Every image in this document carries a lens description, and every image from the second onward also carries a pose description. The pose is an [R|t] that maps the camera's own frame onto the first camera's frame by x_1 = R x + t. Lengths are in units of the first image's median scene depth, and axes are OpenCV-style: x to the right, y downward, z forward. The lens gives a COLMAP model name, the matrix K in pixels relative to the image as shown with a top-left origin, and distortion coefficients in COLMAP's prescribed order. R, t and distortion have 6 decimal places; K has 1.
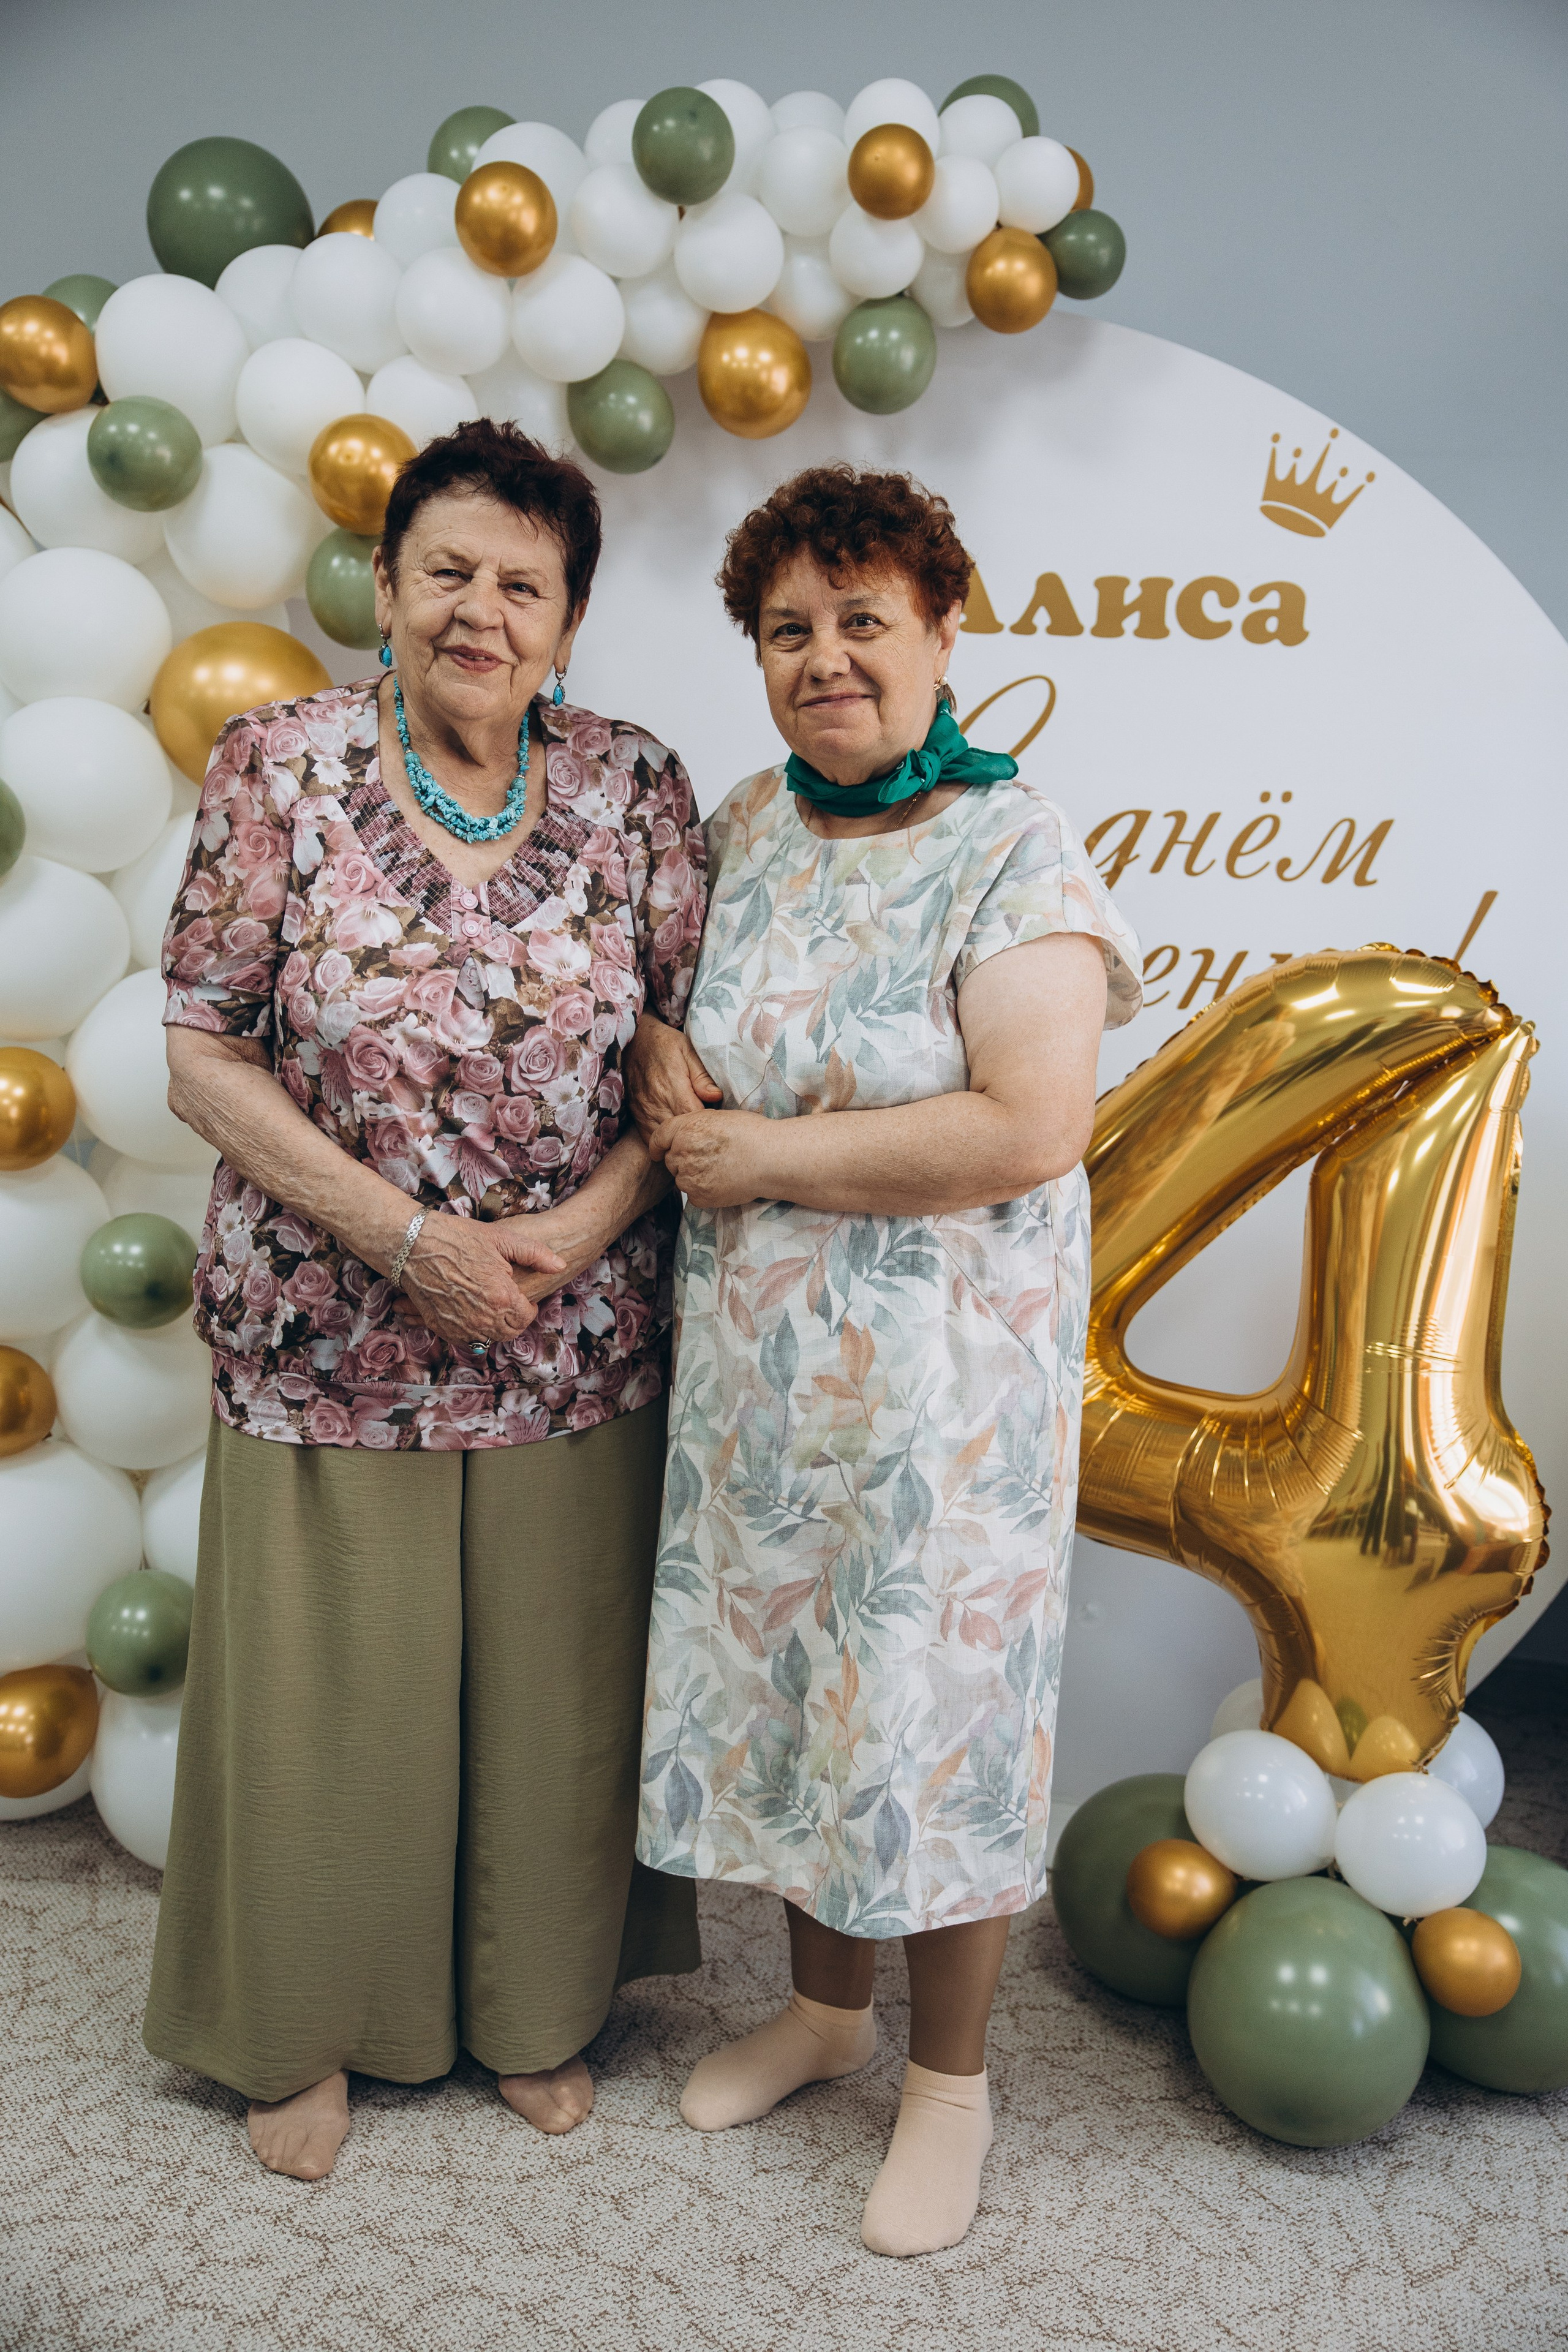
lens RADIAL K [[2163.1, 0, 780.0], [0, 2163.1, 1178.4], [0, 0, 1]] dist [0.069655, 0.000000]
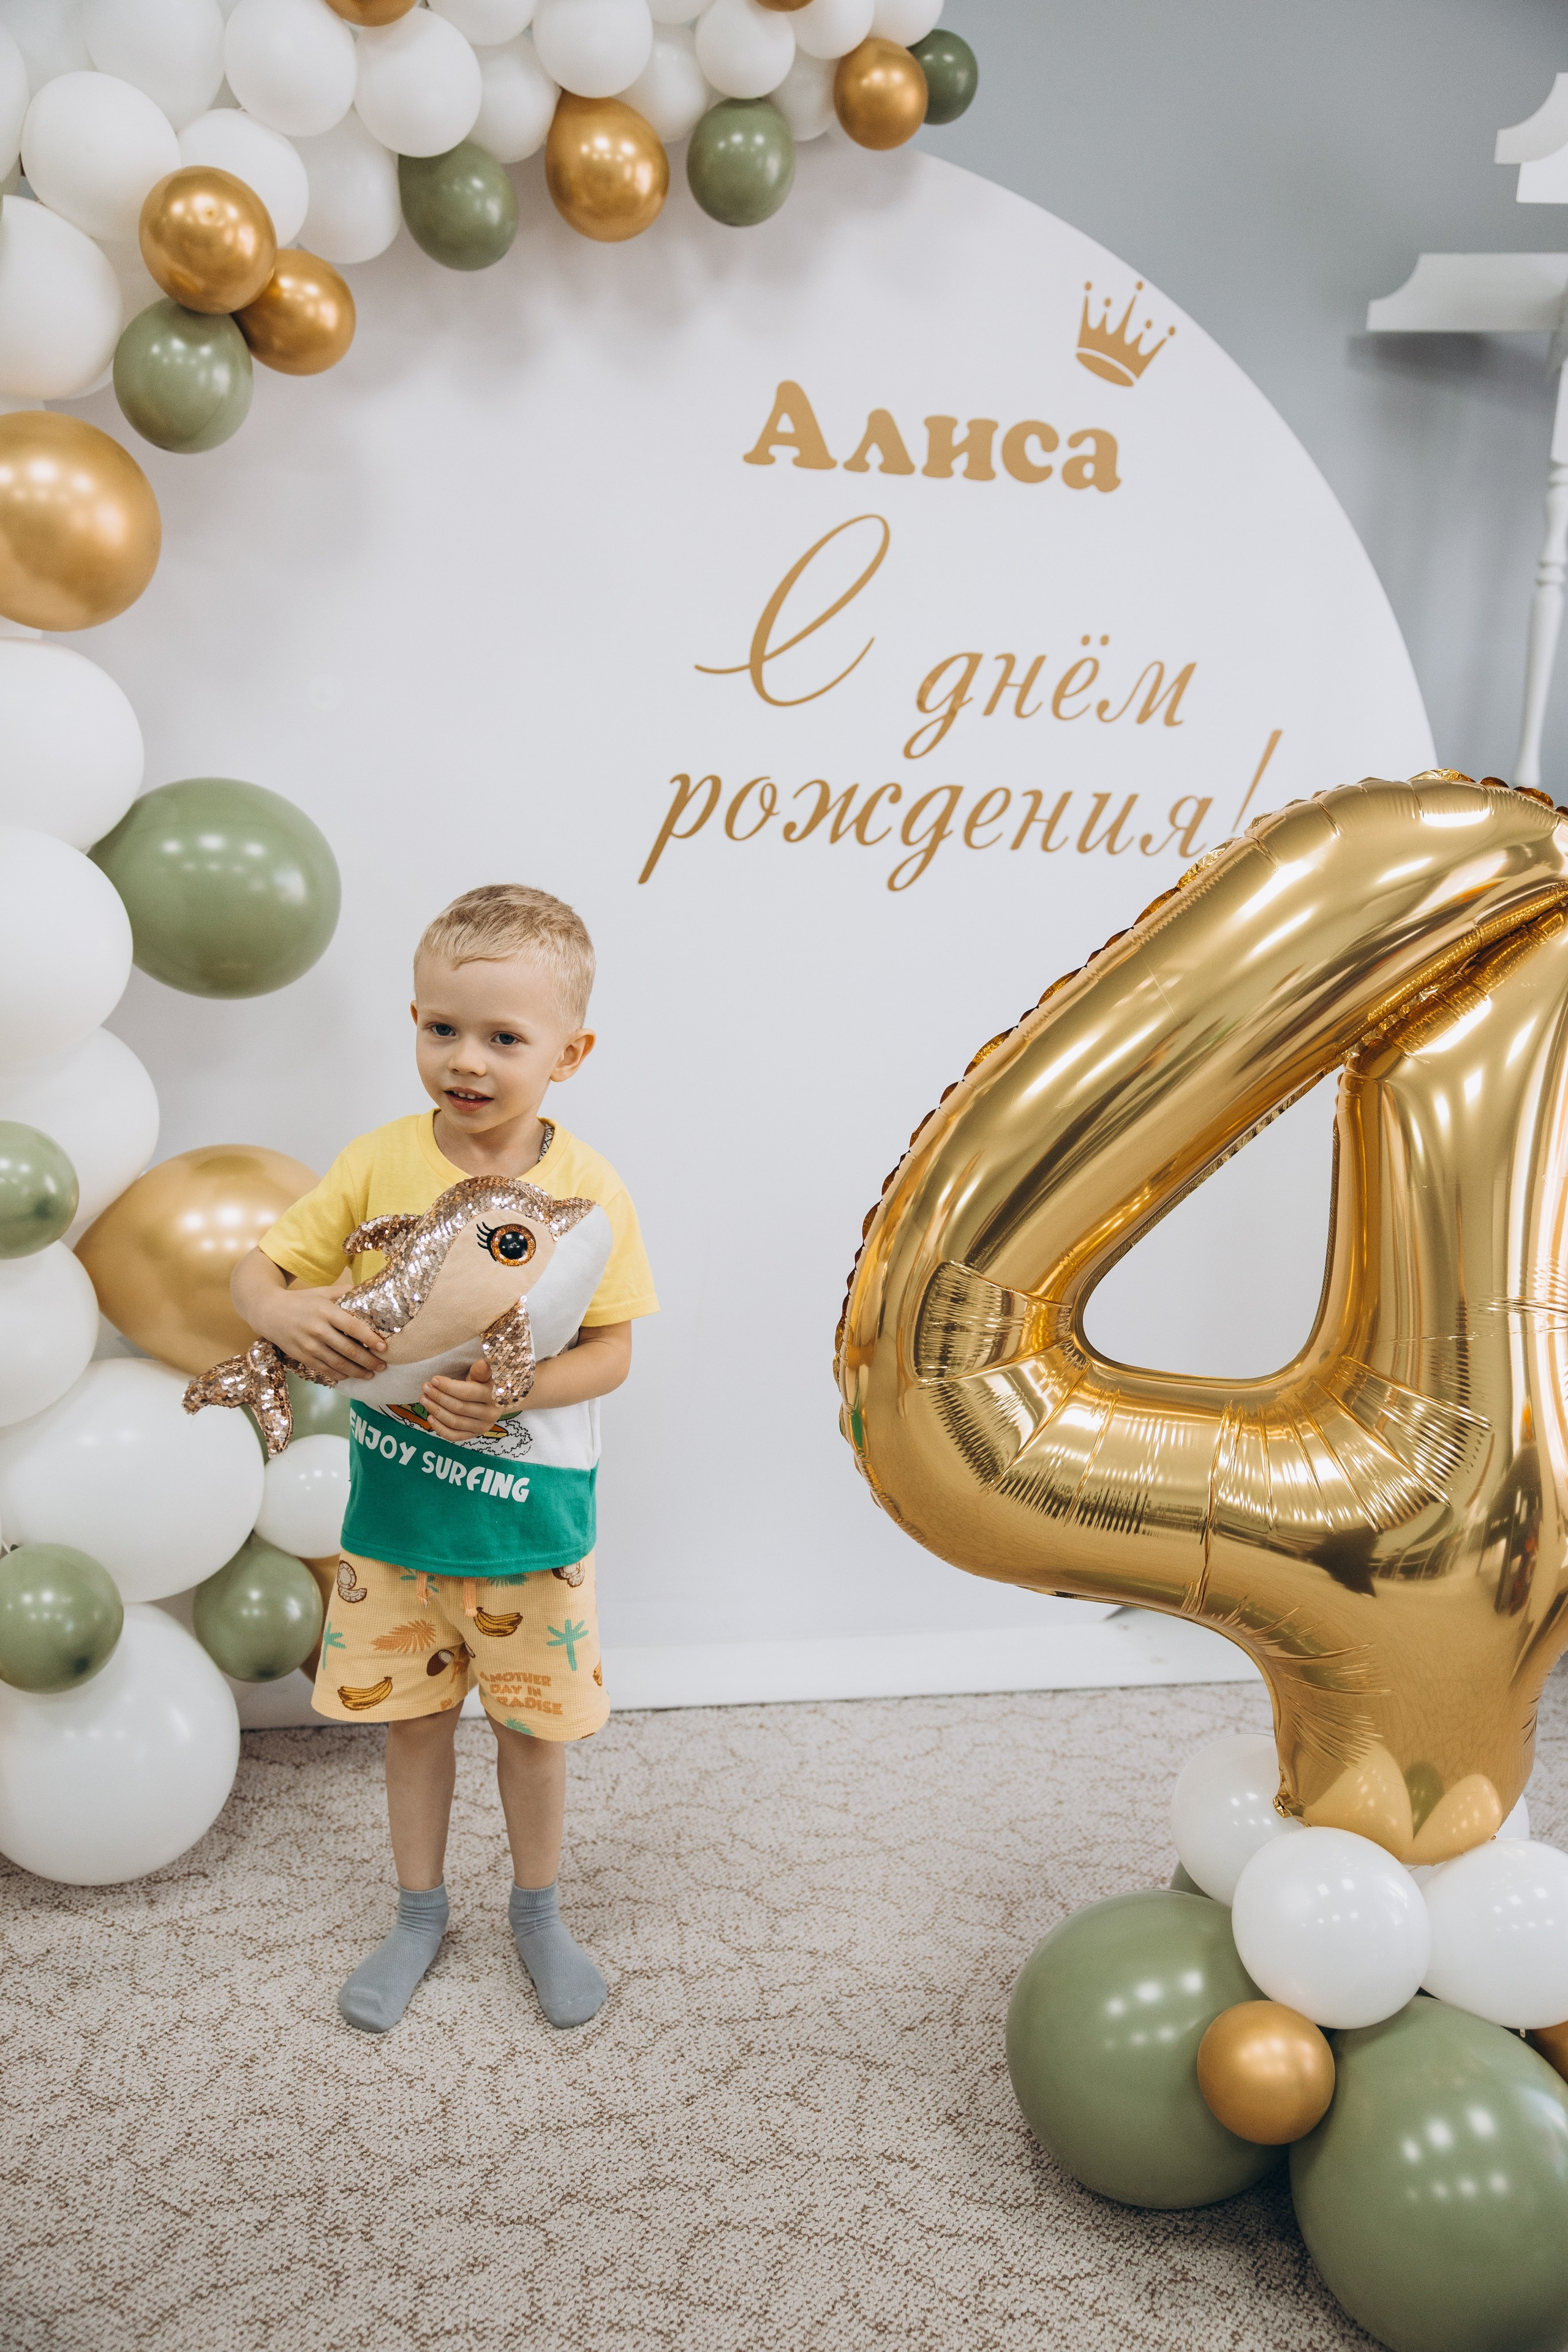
lens RADIAL K [[2022.5, 0, 792.1], [0, 2022.5, 1168.9], [0, 0, 1]] dist [0.064053, -0.052236]
pose [[0.920082, -0.089619, 0.381337, -0.310340], [0.076245, 0.995831, 0.050070, 0.017594], [-0.384234, -0.016994, 0.923079, 0.157908]]
